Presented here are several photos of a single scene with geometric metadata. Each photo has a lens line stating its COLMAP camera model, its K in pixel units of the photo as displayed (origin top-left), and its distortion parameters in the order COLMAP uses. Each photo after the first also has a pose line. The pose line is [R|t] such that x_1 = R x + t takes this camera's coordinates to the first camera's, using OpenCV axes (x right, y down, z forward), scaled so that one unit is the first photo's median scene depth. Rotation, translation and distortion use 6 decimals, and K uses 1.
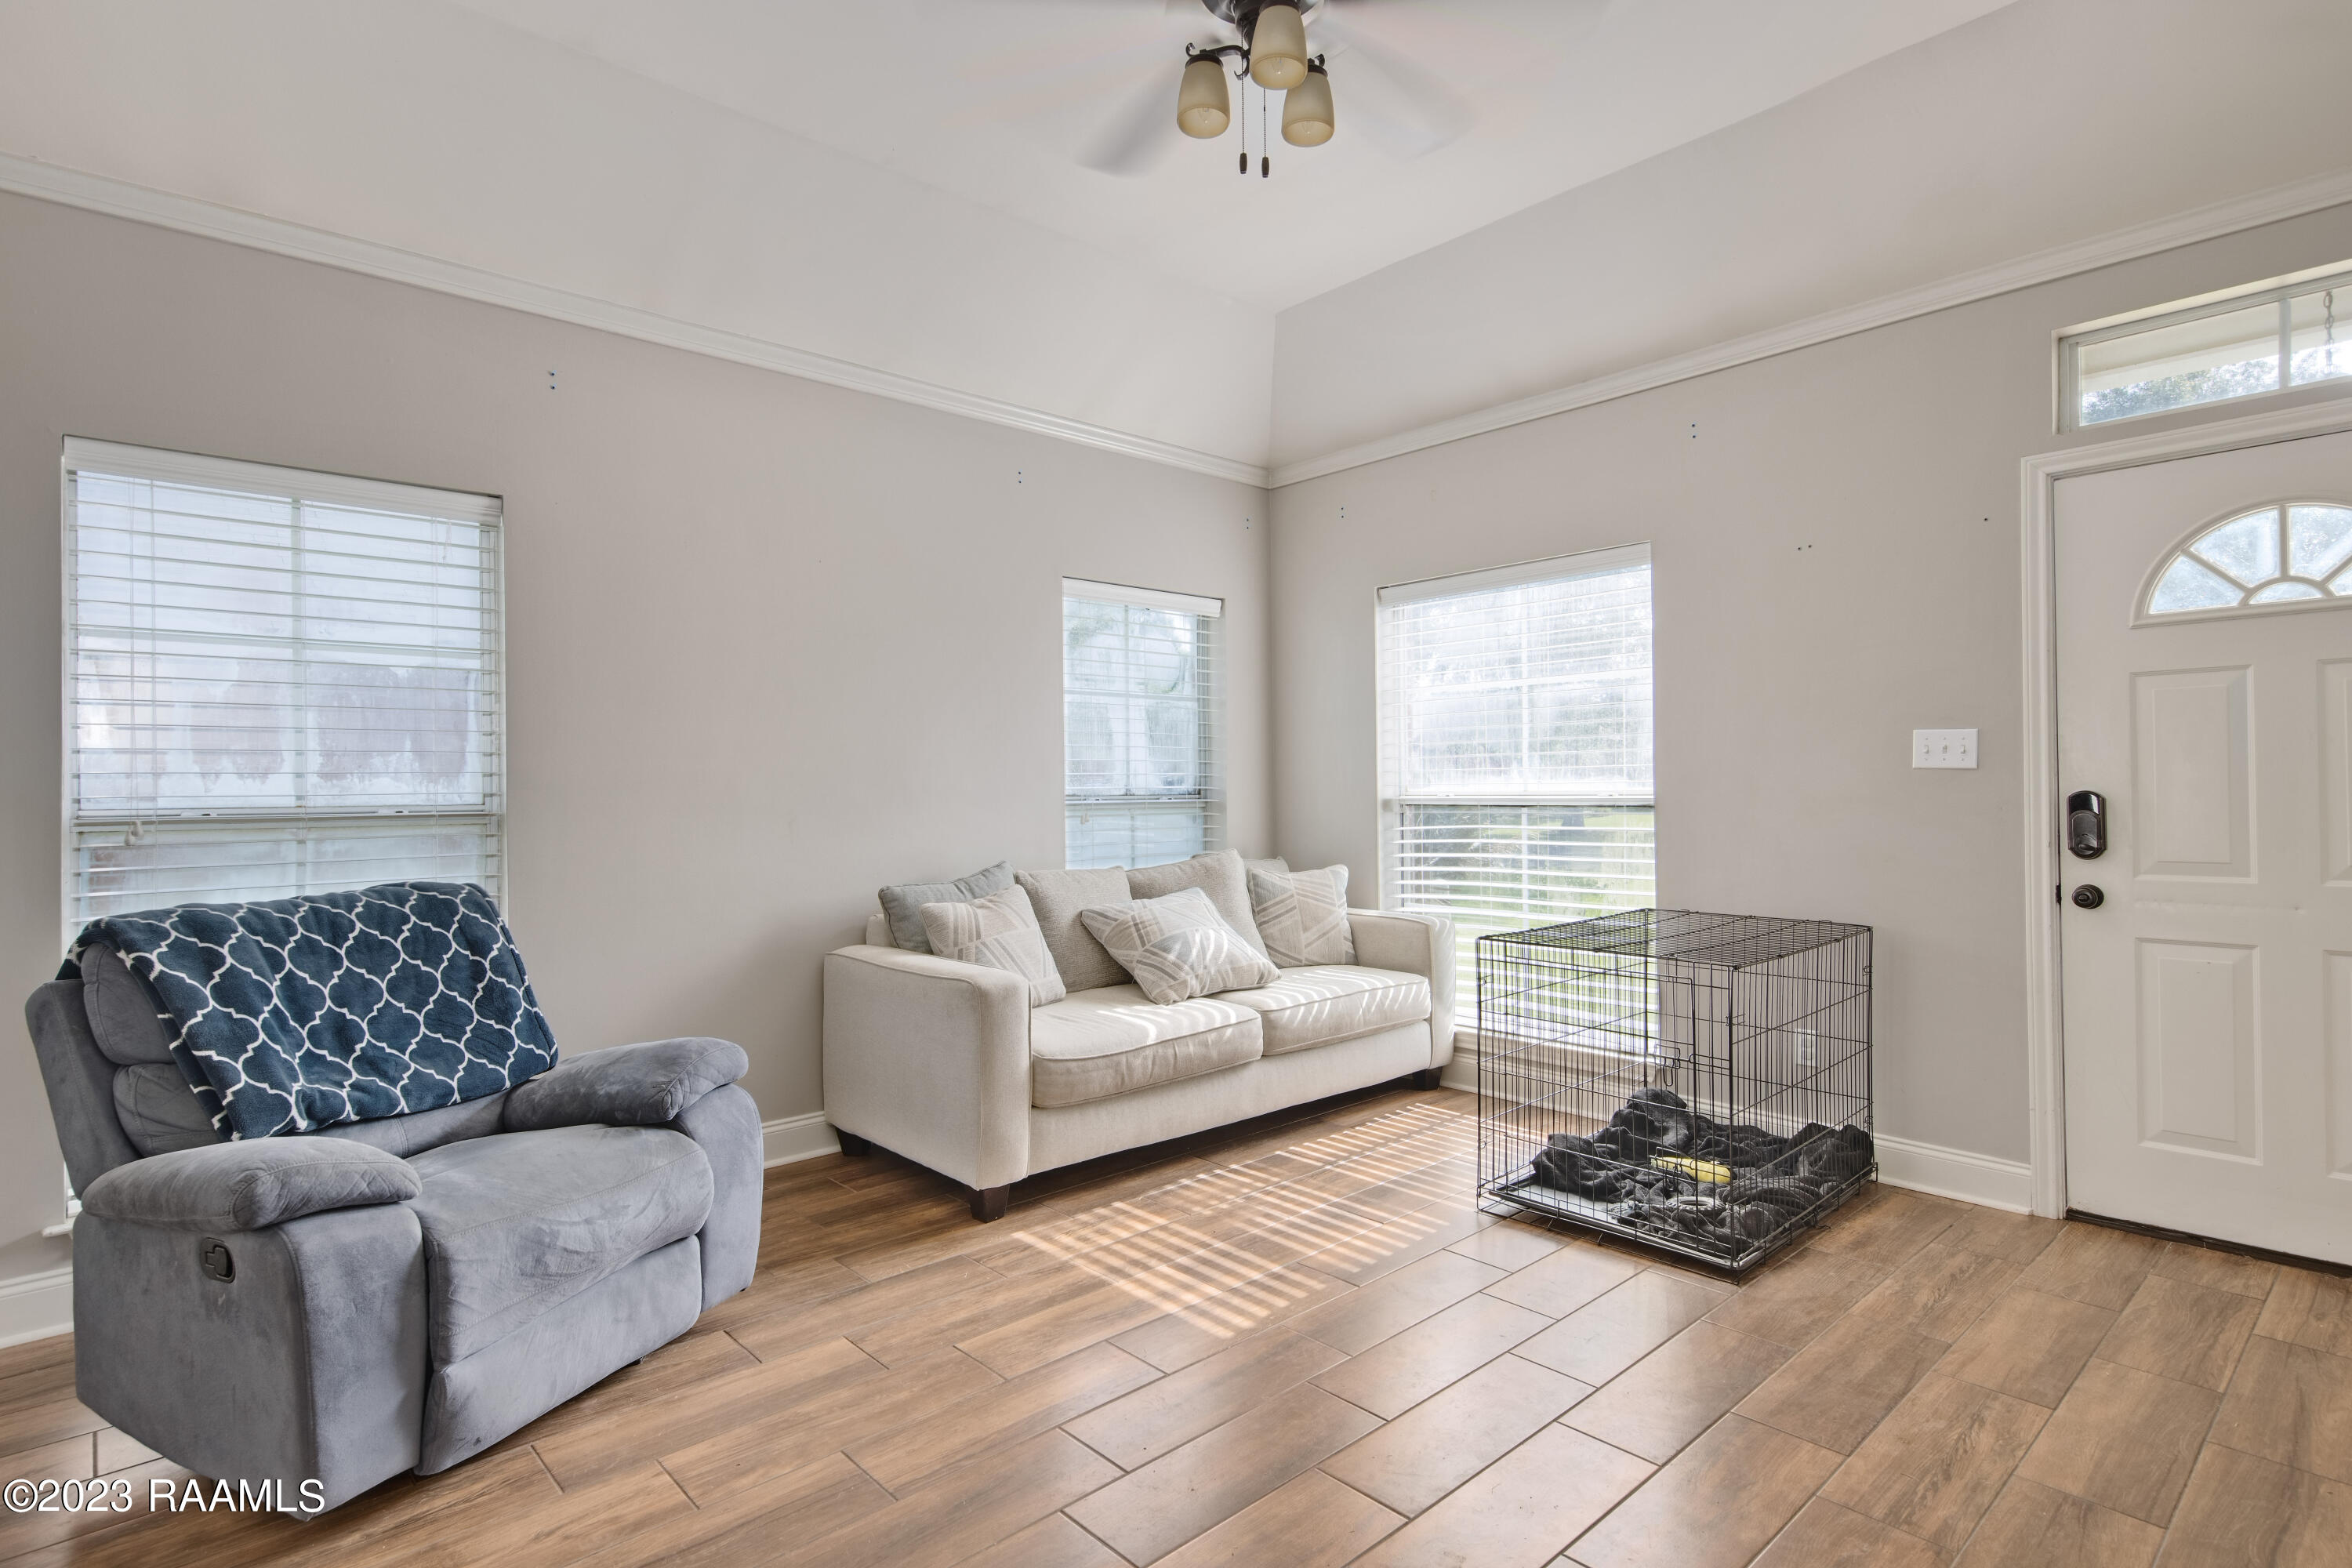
lens RADIAL K [[1197.2, 0, 1193.8], [0, 1197.2, 780.5], [0, 0, 1]] dist [0.011156, -0.001310]
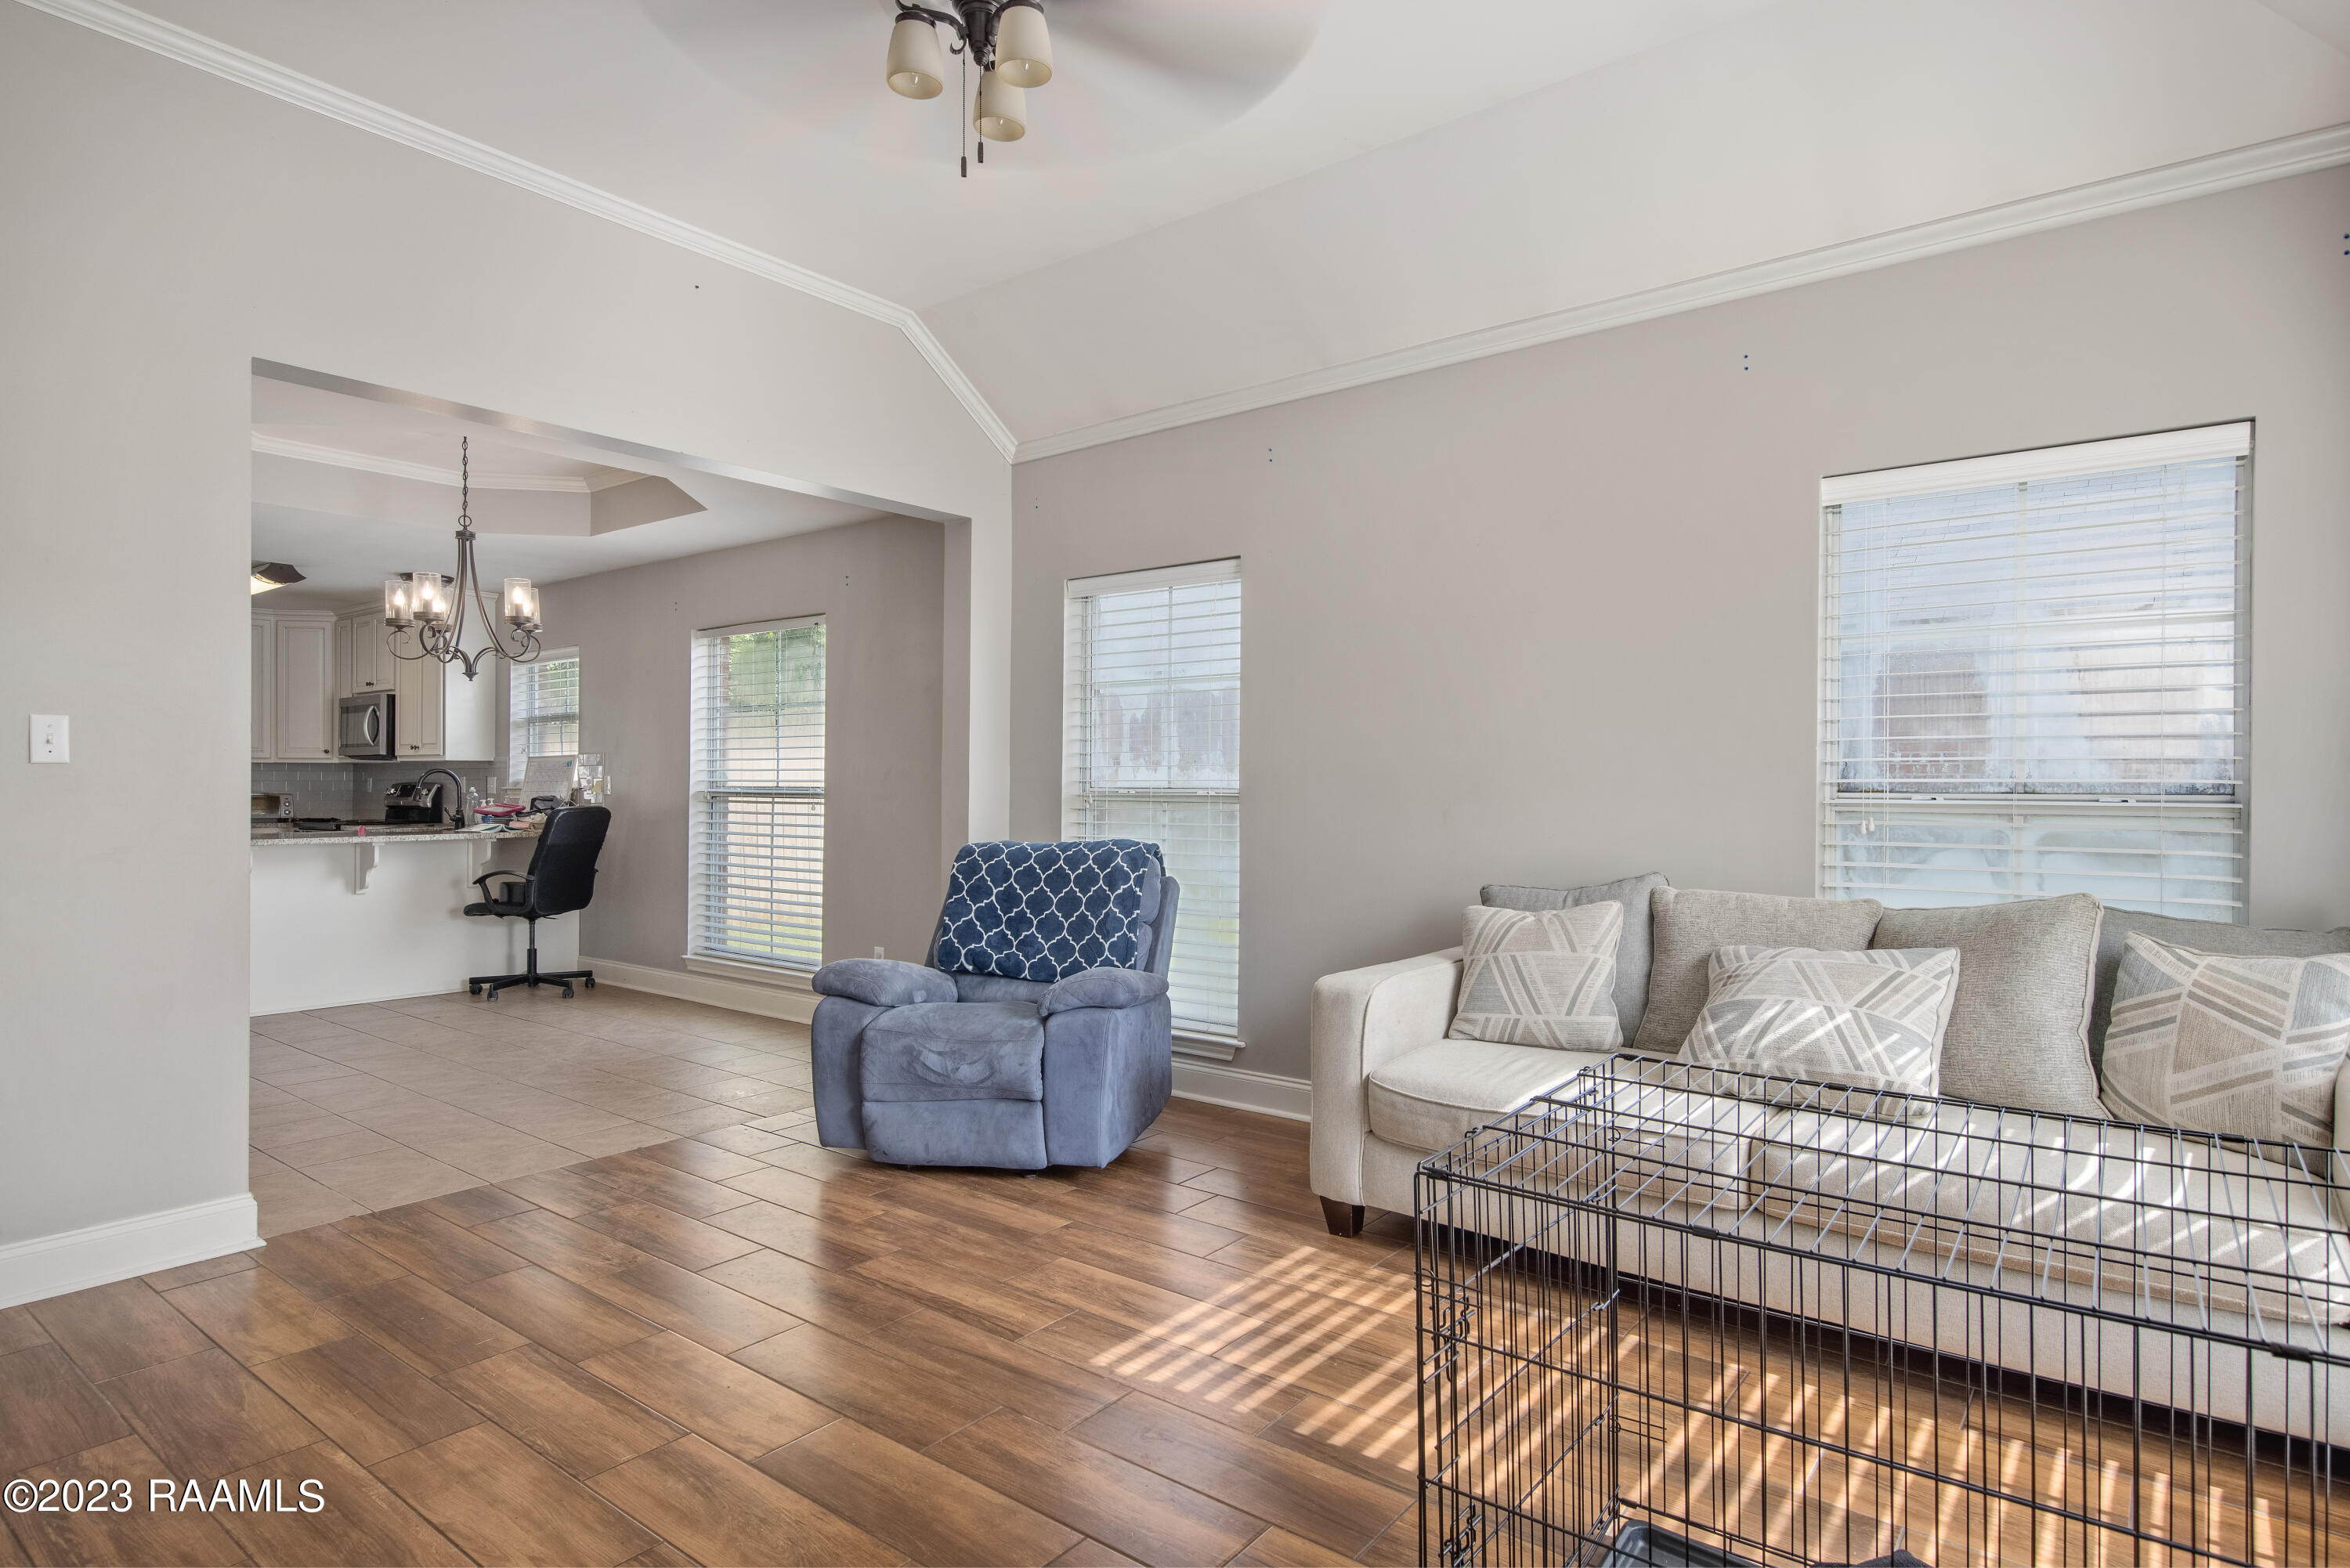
lens RADIAL K [[1291.0, 0, 1173.0], [0, 1291.0, 779.7], [0, 0, 1]] dist [0.017456, 0.002200]
pose [[0.144502, 0.010807, -0.989445, 0.826940], [0.005396, 0.999917, 0.011710, -0.006858], [0.989490, -0.007032, 0.144432, 0.725877]]
